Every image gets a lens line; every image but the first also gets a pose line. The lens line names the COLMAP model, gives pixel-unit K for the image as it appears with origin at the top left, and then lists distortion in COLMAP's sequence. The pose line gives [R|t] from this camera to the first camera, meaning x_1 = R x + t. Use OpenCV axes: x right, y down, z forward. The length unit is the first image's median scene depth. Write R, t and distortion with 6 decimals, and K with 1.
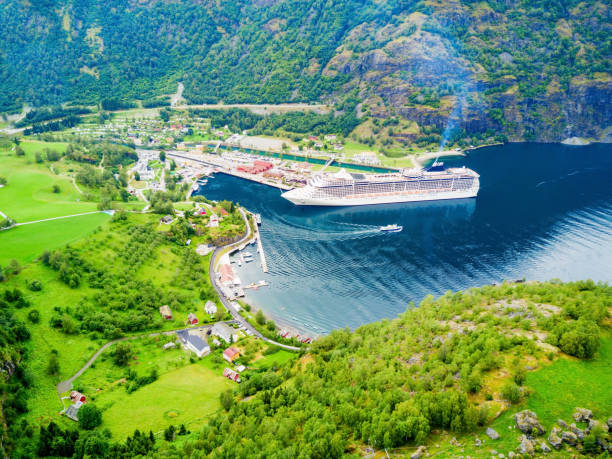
lens RADIAL K [[500.9, 0, 306.0], [0, 500.9, 229.5], [0, 0, 1]] dist [0.010178, 0.002928]
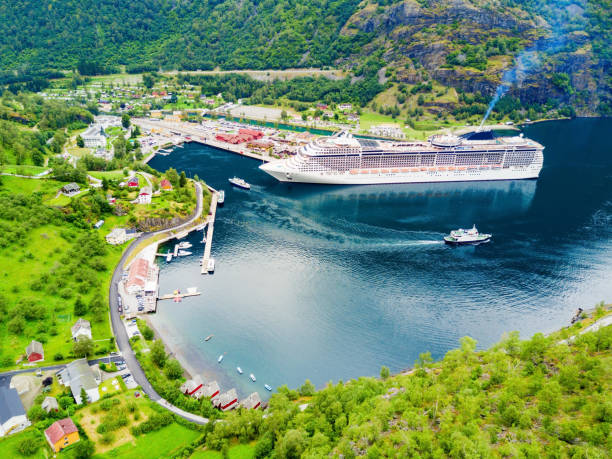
lens RADIAL K [[500.9, 0, 306.0], [0, 500.9, 229.5], [0, 0, 1]] dist [0.010178, 0.002928]
pose [[0.997073, 0.033605, -0.068675, 0.050211], [-0.034001, 0.999411, -0.004605, 0.015502], [0.068480, 0.006926, 0.997628, 0.208672]]
